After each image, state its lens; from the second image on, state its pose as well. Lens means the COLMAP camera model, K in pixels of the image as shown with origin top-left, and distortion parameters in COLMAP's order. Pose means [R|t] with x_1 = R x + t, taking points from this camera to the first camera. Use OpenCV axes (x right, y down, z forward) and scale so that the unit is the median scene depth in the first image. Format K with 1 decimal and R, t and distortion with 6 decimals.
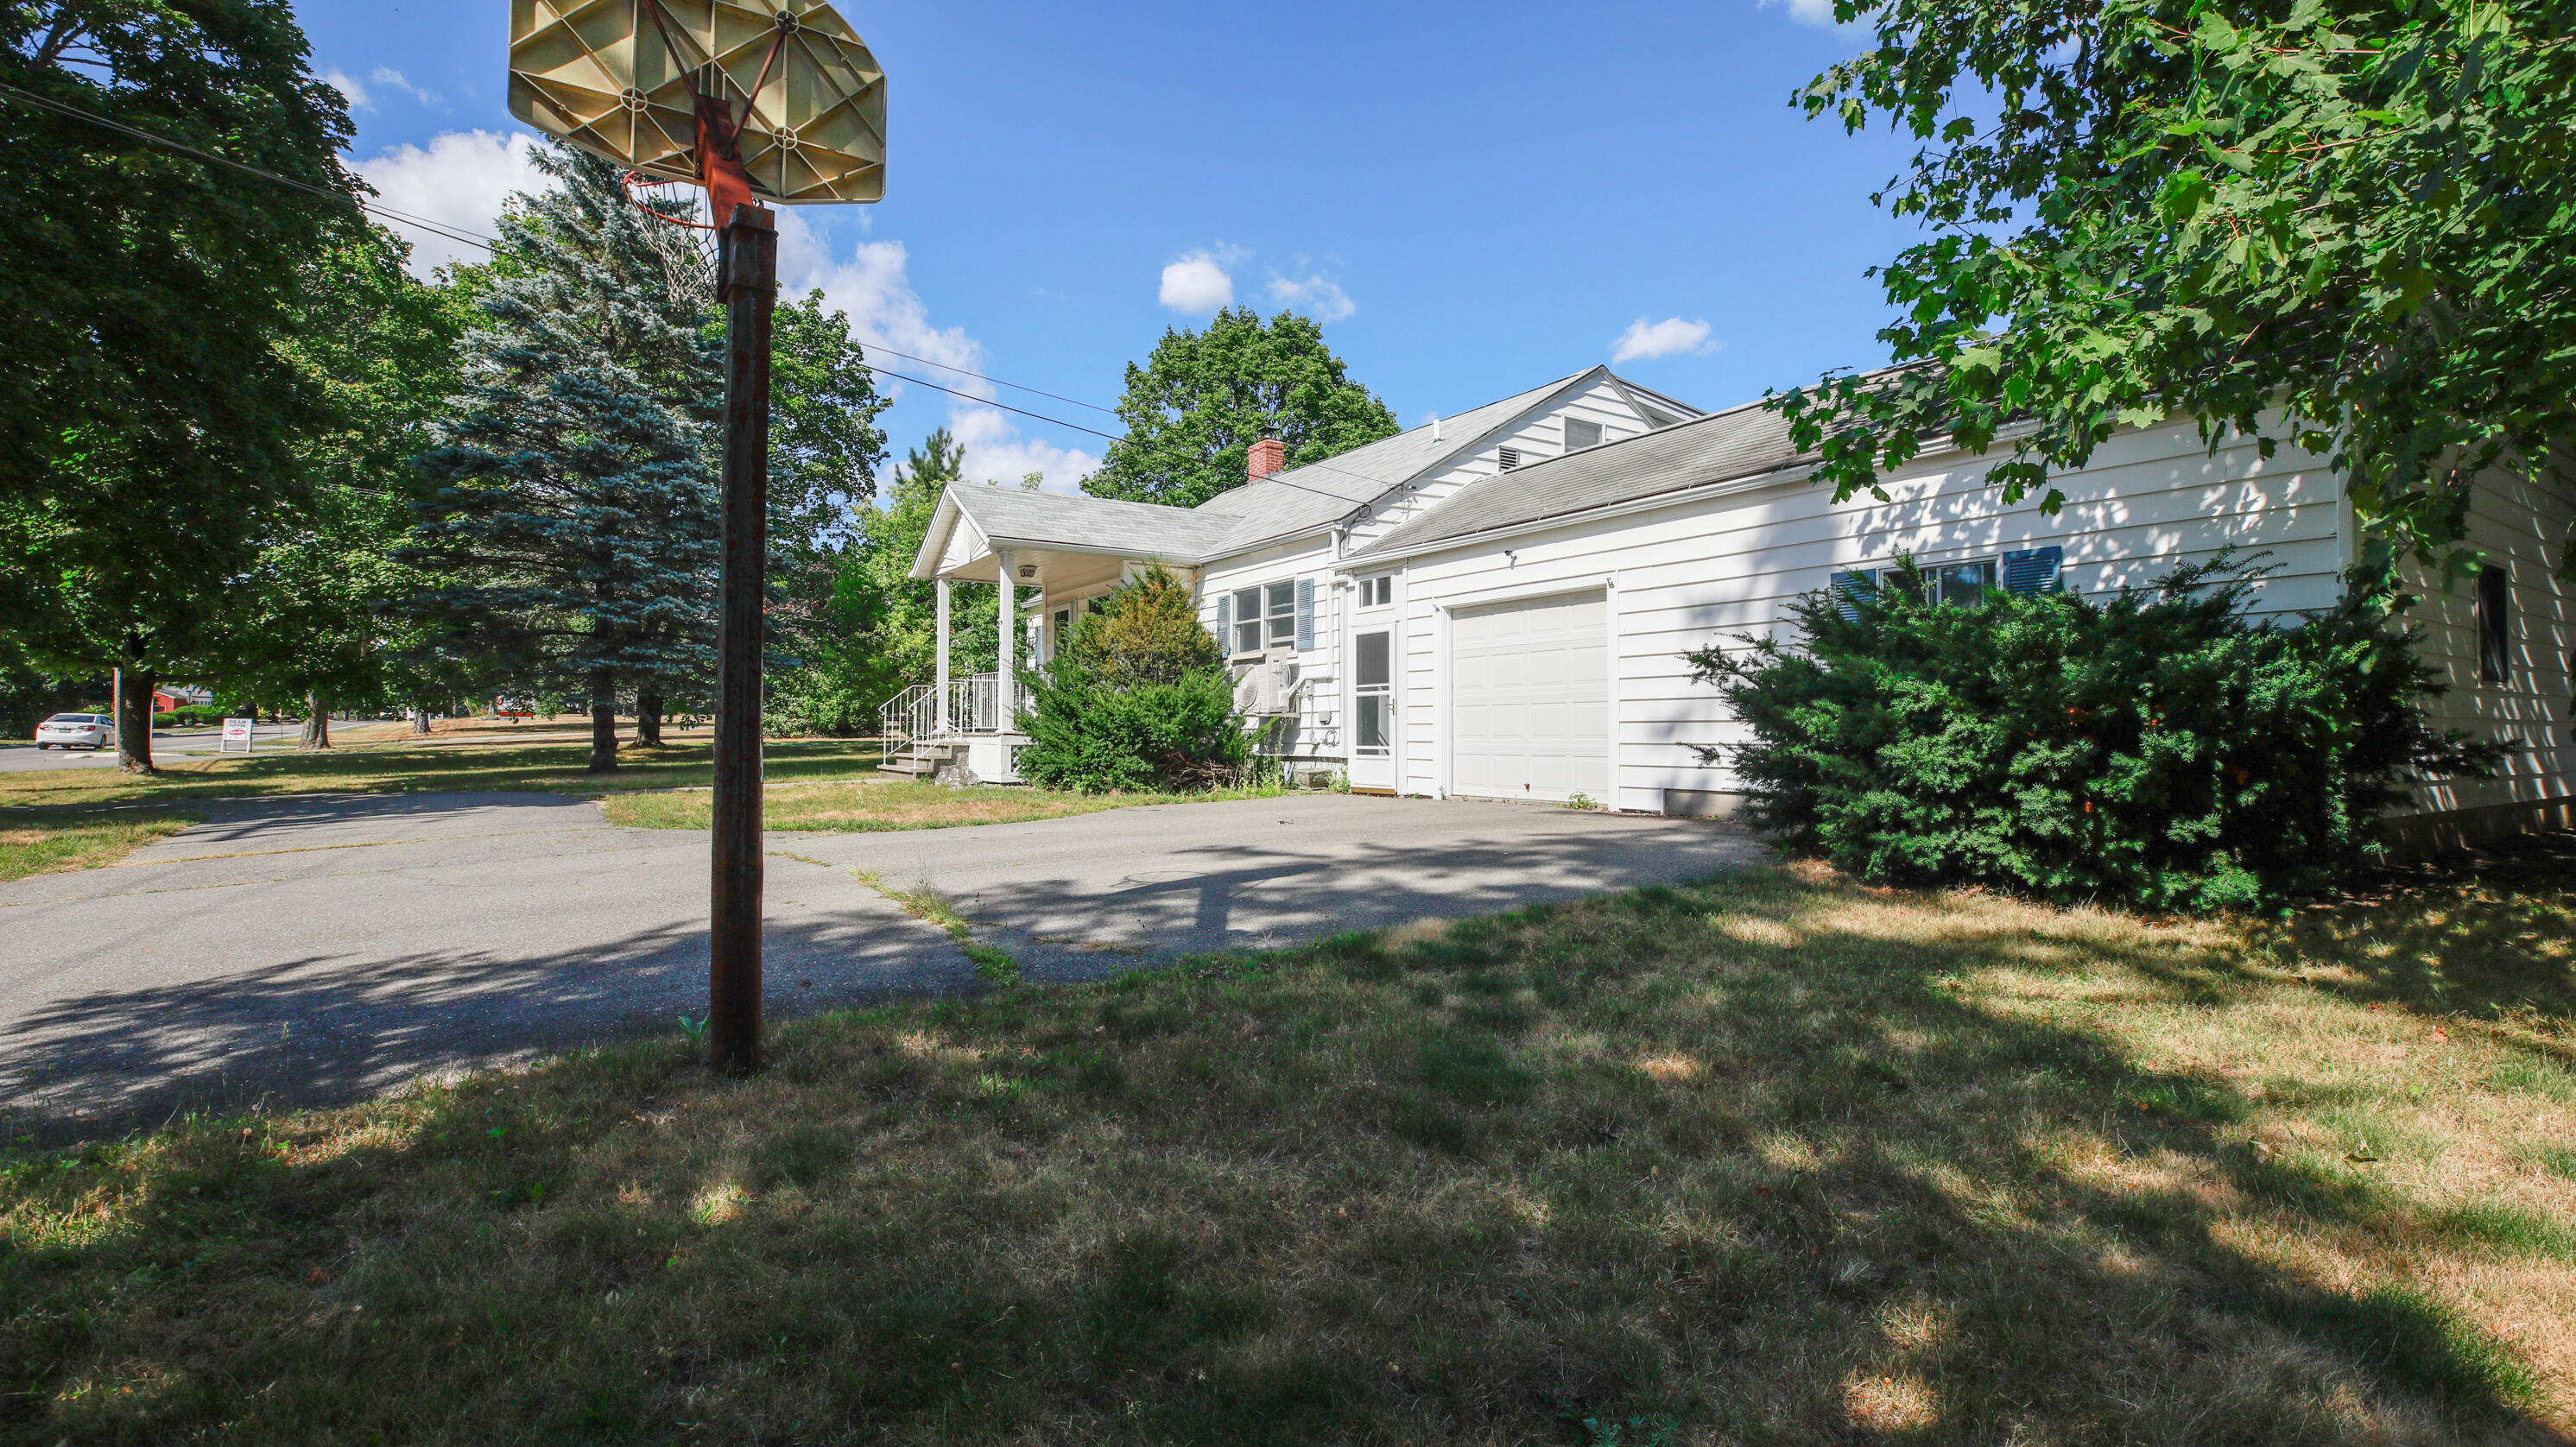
lens RADIAL K [[1172.4, 0, 1285.1], [0, 1172.4, 712.5], [0, 0, 1]] dist [-0.044614, 0.013661]
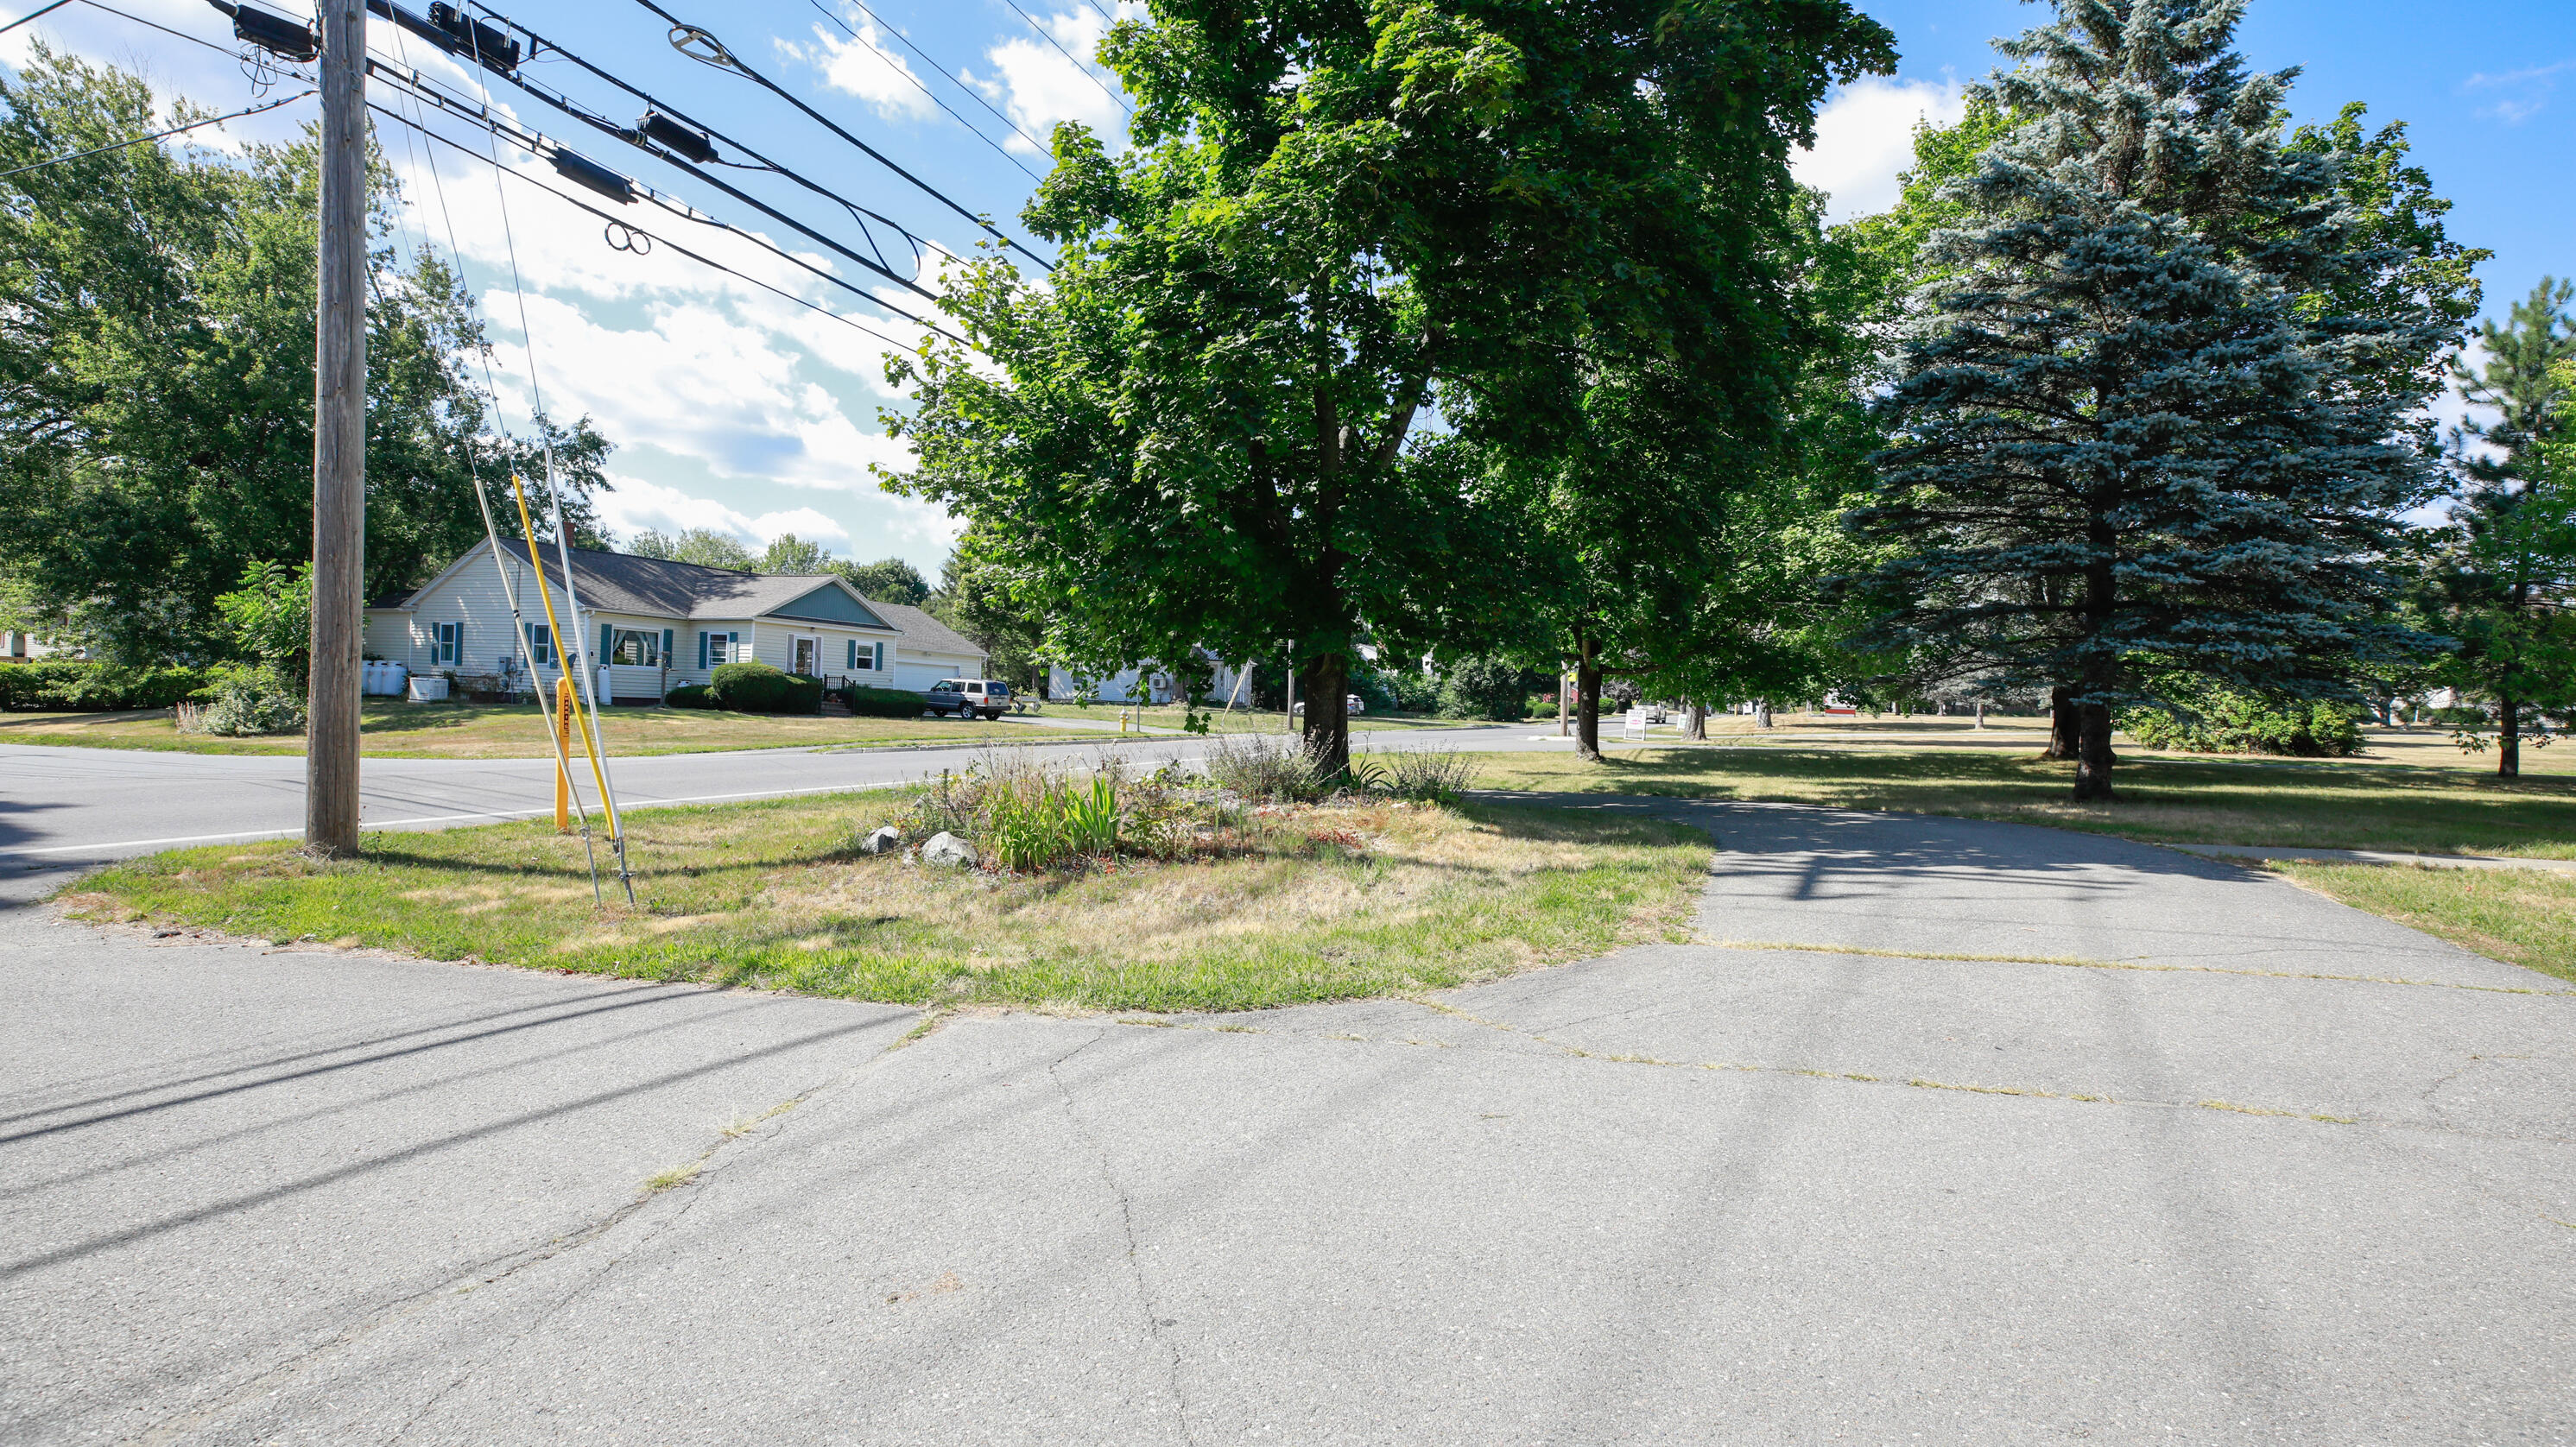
lens RADIAL K [[1172.4, 0, 1285.1], [0, 1172.4, 712.5], [0, 0, 1]] dist [-0.044614, 0.013661]
pose [[0.528931, 0.026784, -0.848242, -0.245586], [-0.026634, 0.999533, 0.014954, 0.000228], [0.848247, 0.014682, 0.529398, 0.185749]]
